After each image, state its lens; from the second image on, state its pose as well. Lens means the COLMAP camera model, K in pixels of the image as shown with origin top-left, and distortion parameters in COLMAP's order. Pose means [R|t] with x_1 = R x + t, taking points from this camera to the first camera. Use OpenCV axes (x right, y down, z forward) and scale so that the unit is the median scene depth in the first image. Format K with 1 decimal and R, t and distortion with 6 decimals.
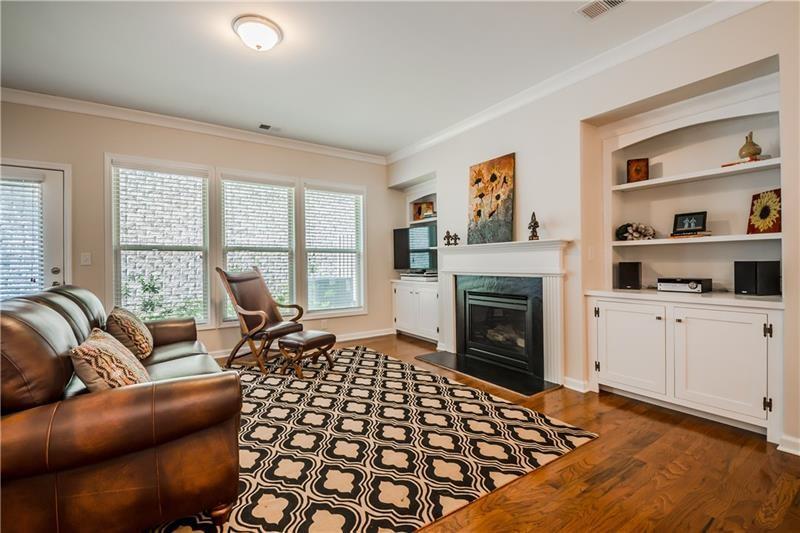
lens RADIAL K [[355.6, 0, 392.4], [0, 355.6, 262.6], [0, 0, 1]] dist [-0.000127, -0.000316]
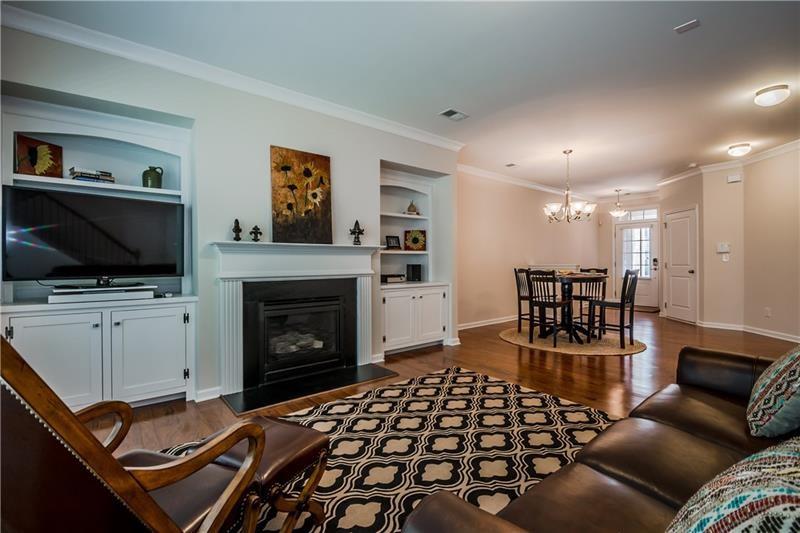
lens RADIAL K [[339.6, 0, 399.3], [0, 339.6, 269.9], [0, 0, 1]] dist [-0.053707, -0.000037]
pose [[-0.076083, -0.011891, 0.997031, -0.686444], [0.002551, 0.999923, 0.012120, 0.003194], [-0.997098, 0.003465, -0.076047, 0.944867]]
